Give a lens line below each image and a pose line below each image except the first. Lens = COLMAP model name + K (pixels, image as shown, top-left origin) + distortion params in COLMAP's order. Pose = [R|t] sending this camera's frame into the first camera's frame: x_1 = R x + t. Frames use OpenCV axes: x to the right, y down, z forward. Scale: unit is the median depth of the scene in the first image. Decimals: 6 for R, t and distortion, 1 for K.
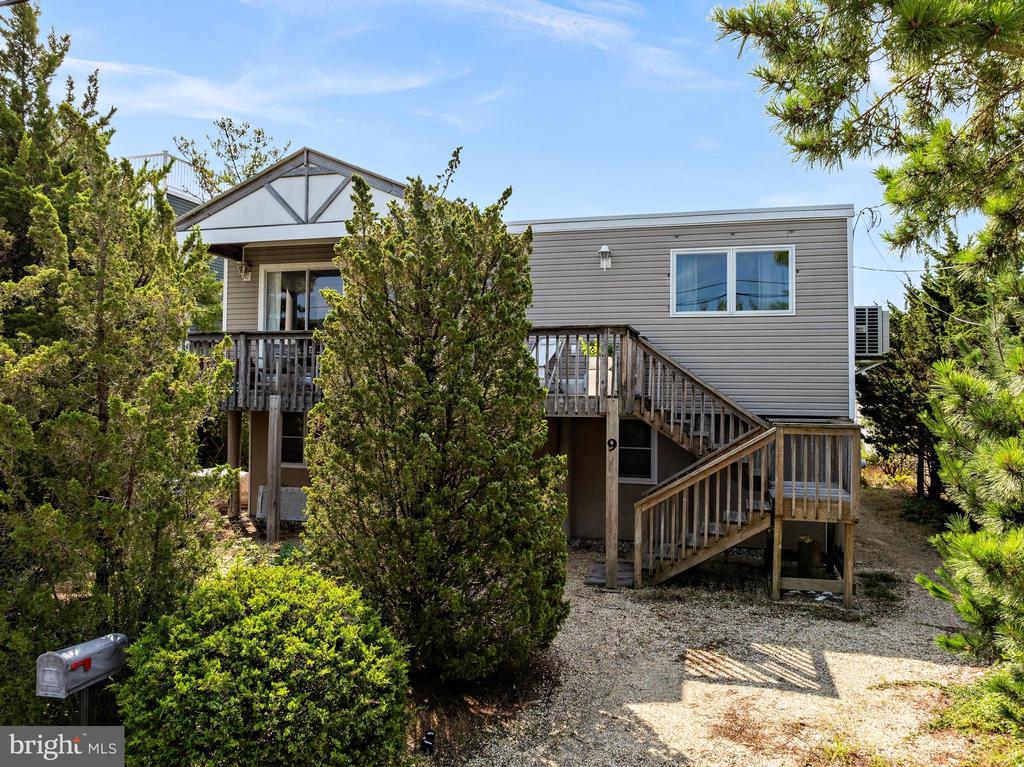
lens RADIAL K [[716.2, 0, 512.2], [0, 716.2, 384.5], [0, 0, 1]] dist [-0.045569, 0.015310]
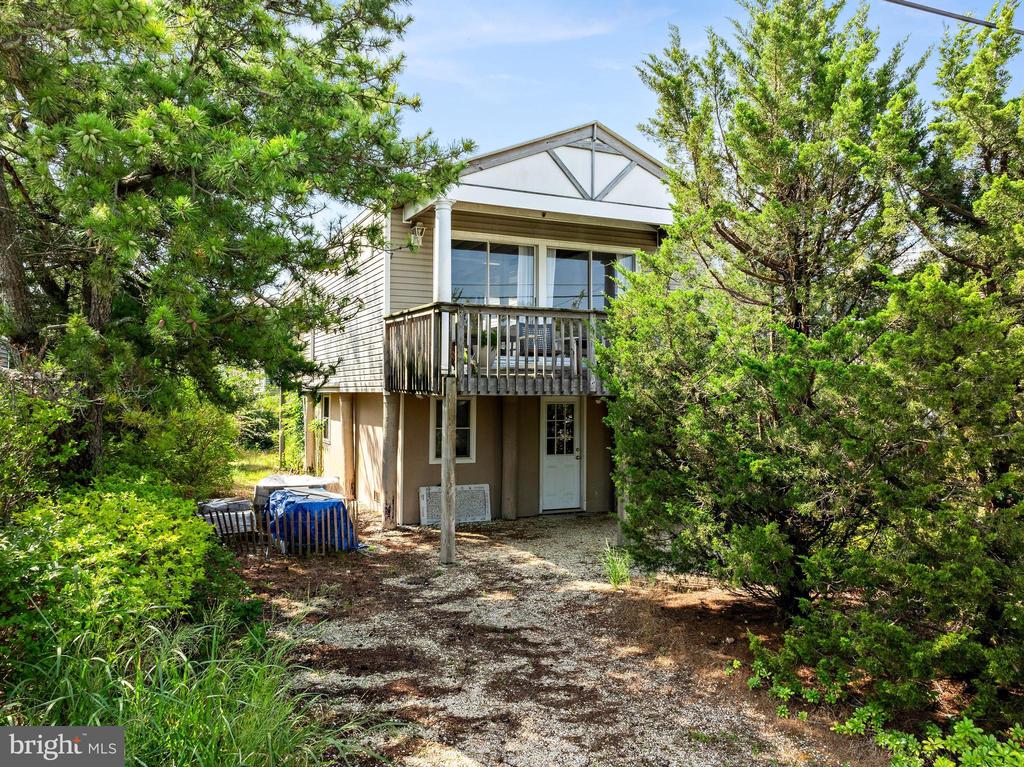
lens RADIAL K [[716.2, 0, 512.1], [0, 716.2, 383.4], [0, 0, 1]] dist [-0.045569, 0.015310]
pose [[0.799142, -0.005111, 0.601121, -0.953556], [-0.004324, 0.999889, 0.014250, 0.008922], [-0.601127, -0.013987, 0.799031, 0.287298]]
